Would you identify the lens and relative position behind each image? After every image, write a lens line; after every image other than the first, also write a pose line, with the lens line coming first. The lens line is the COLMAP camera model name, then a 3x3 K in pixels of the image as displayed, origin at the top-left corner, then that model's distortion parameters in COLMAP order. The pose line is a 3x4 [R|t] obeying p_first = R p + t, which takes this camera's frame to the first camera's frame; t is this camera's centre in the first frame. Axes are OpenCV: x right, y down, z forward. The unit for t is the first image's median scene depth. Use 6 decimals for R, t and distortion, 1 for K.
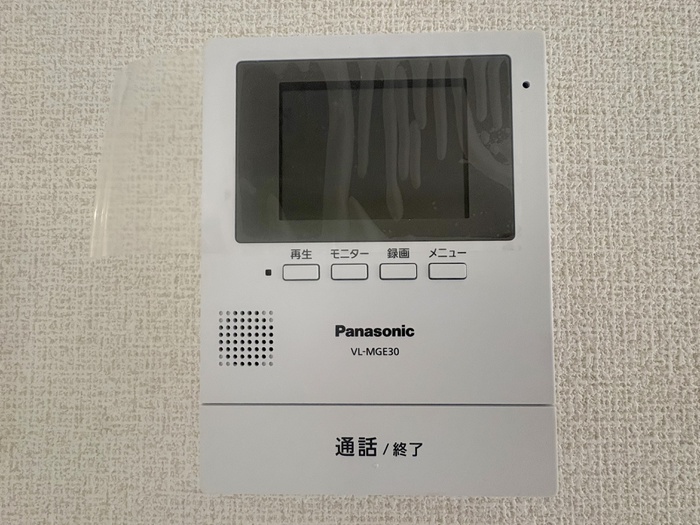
lens RADIAL K [[278.4, 0, 350.3], [0, 278.4, 268.6], [0, 0, 1]] dist [0.001229, -0.000244]
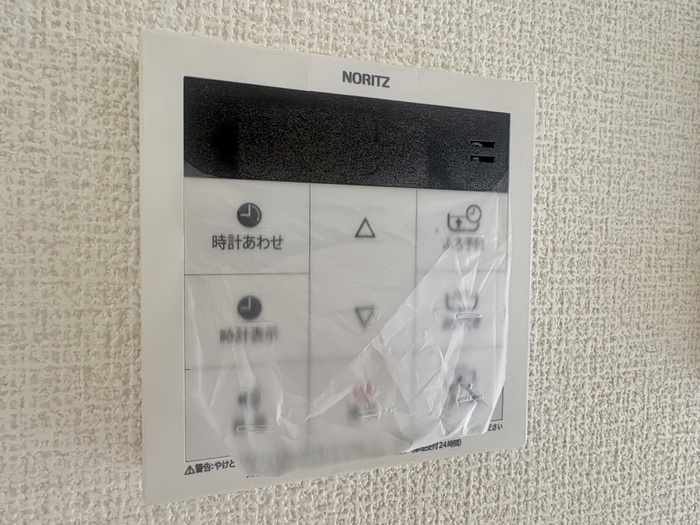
lens RADIAL K [[412.4, 0, 349.9], [0, 412.4, 258.4], [0, 0, 1]] dist [-0.001608, -0.001127]
pose [[0.962625, 0.003936, 0.270811, -2.049319], [-0.024054, 0.997185, 0.071011, 0.115130], [-0.269769, -0.074872, 0.960010, -0.021827]]
